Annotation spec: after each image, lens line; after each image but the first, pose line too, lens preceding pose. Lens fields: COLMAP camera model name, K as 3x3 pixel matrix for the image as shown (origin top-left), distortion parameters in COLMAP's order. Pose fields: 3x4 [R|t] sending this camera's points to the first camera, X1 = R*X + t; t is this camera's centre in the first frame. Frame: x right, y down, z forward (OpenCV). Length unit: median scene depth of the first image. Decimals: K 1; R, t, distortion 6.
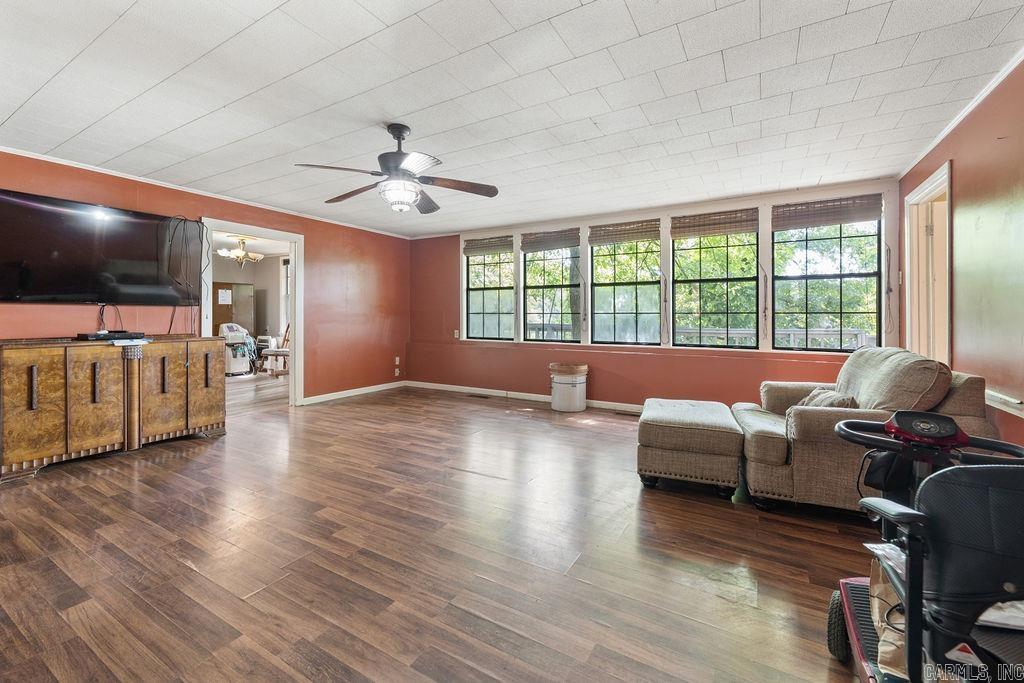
lens RADIAL K [[422.8, 0, 511.5], [0, 422.8, 314.1], [0, 0, 1]] dist [0.016097, 0.000053]
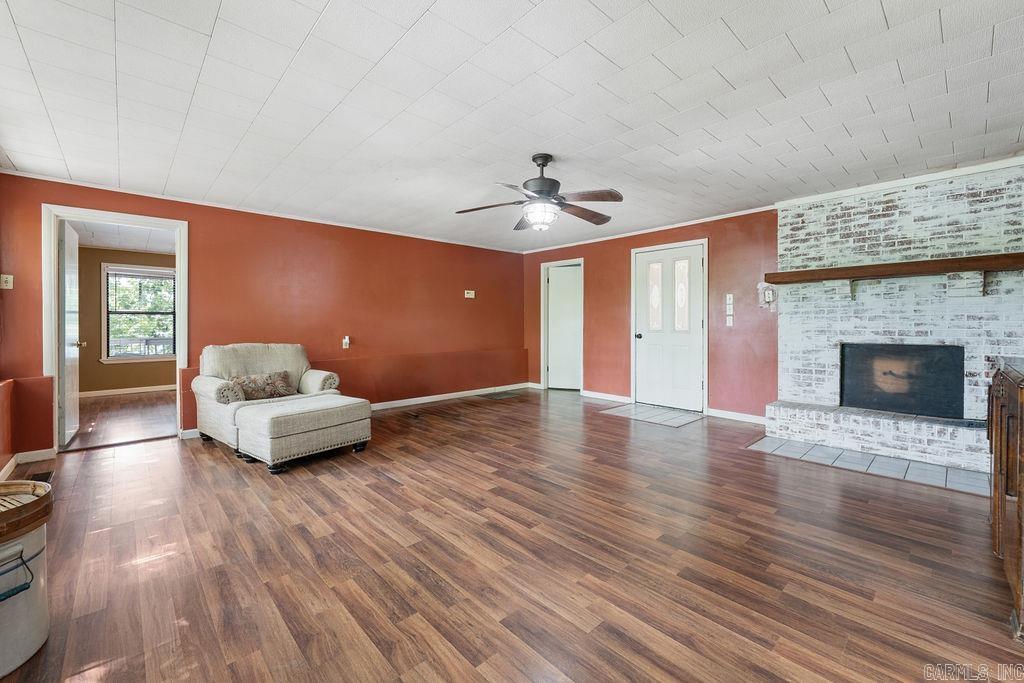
lens RADIAL K [[421.1, 0, 509.7], [0, 421.1, 323.8], [0, 0, 1]] dist [0.001673, 0.000196]
pose [[-0.956927, 0.001641, 0.290325, -0.445721], [0.000376, 0.999990, -0.004413, 0.009663], [-0.290329, -0.004114, -0.956918, 1.846020]]
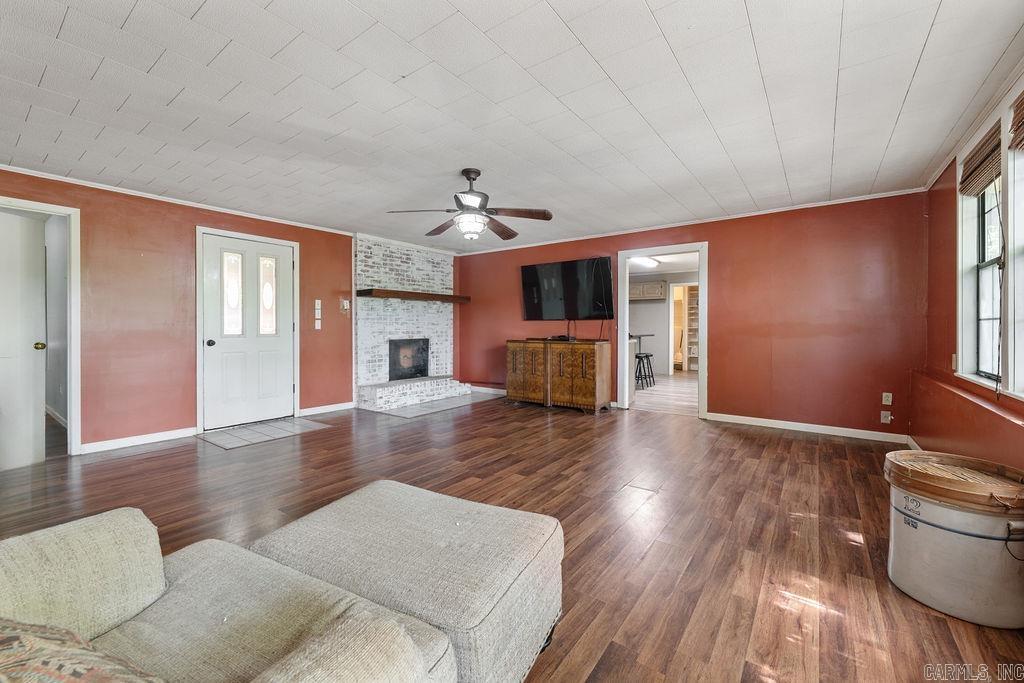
lens RADIAL K [[421.1, 0, 509.7], [0, 421.1, 323.8], [0, 0, 1]] dist [0.001673, 0.000196]
pose [[-0.097769, -0.008265, -0.995175, 0.820488], [0.005027, 0.999949, -0.008798, 0.009422], [0.995196, -0.005863, -0.097722, 1.080492]]
